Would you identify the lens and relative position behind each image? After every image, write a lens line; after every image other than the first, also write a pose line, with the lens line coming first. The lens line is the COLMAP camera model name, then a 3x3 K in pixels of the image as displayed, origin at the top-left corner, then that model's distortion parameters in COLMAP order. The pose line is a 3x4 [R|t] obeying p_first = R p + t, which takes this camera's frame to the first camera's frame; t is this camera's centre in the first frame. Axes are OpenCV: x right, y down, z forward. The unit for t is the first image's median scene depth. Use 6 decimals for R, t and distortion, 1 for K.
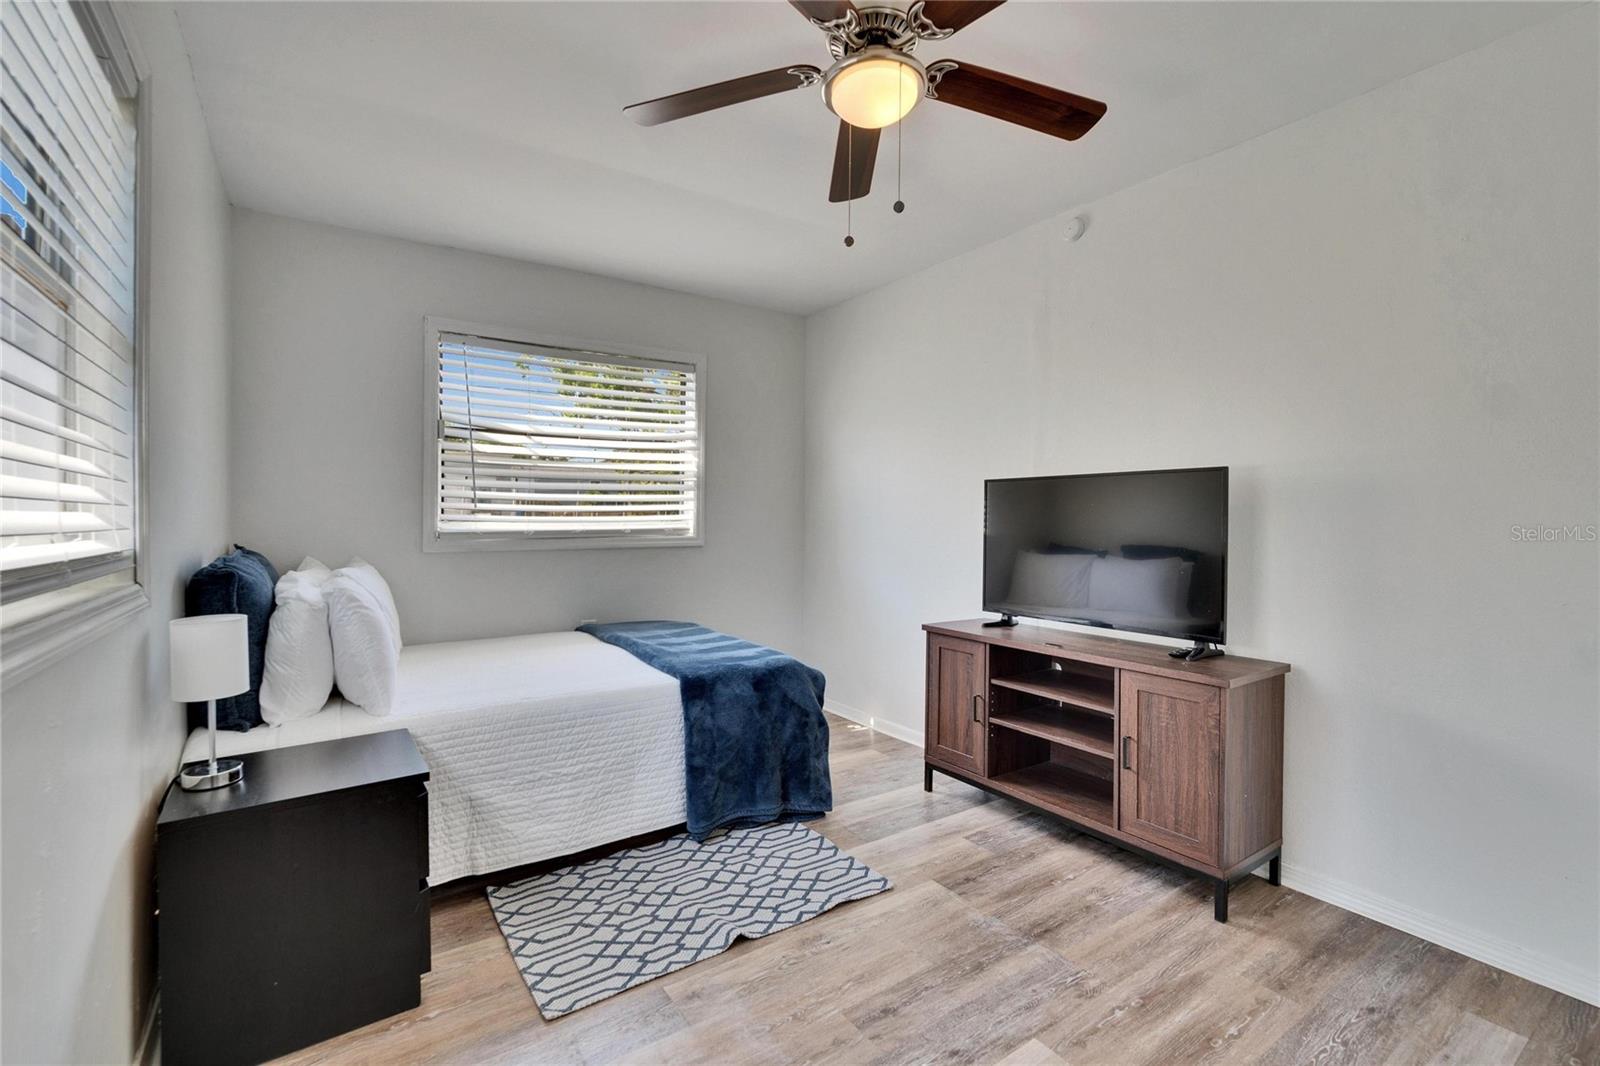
lens RADIAL K [[720.3, 0, 763.0], [0, 720.3, 539.4], [0, 0, 1]] dist [-0.005539, 0.001545]
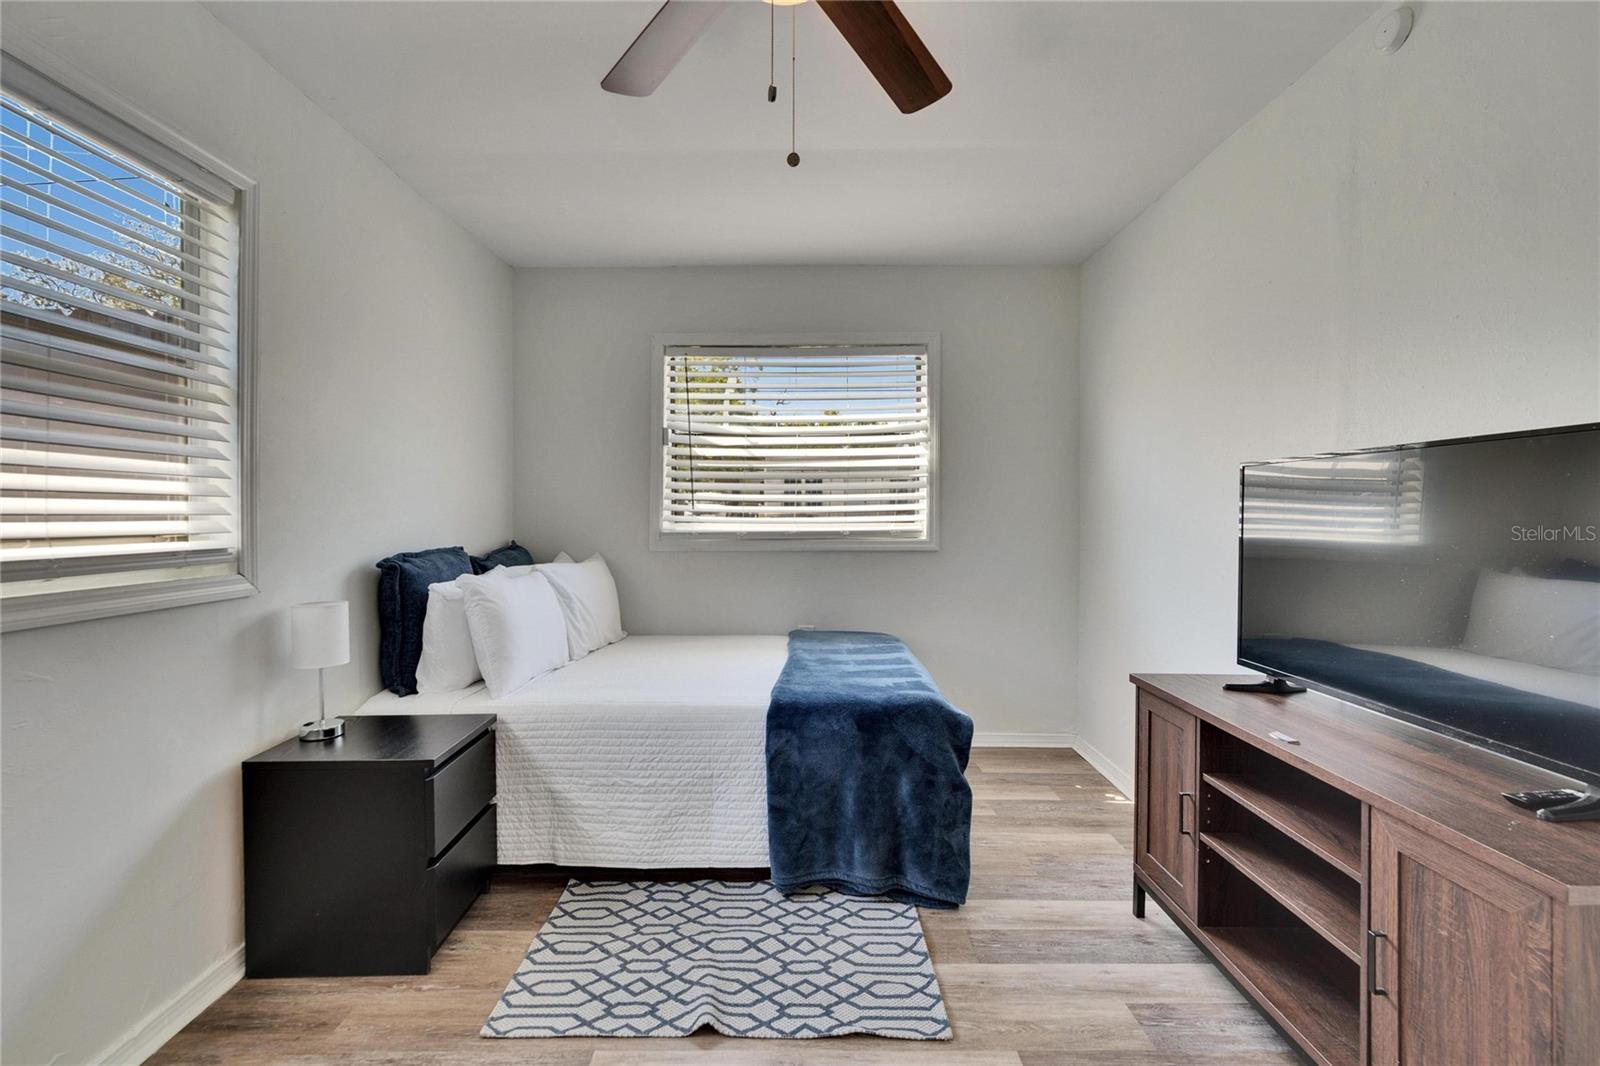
lens RADIAL K [[720.3, 0, 801.2], [0, 720.3, 525.6], [0, 0, 1]] dist [-0.005539, 0.001545]
pose [[0.828175, 0.007503, -0.560420, 0.419688], [-0.015026, 0.999848, -0.008818, -0.017752], [0.560269, 0.015723, 0.828162, 0.292026]]
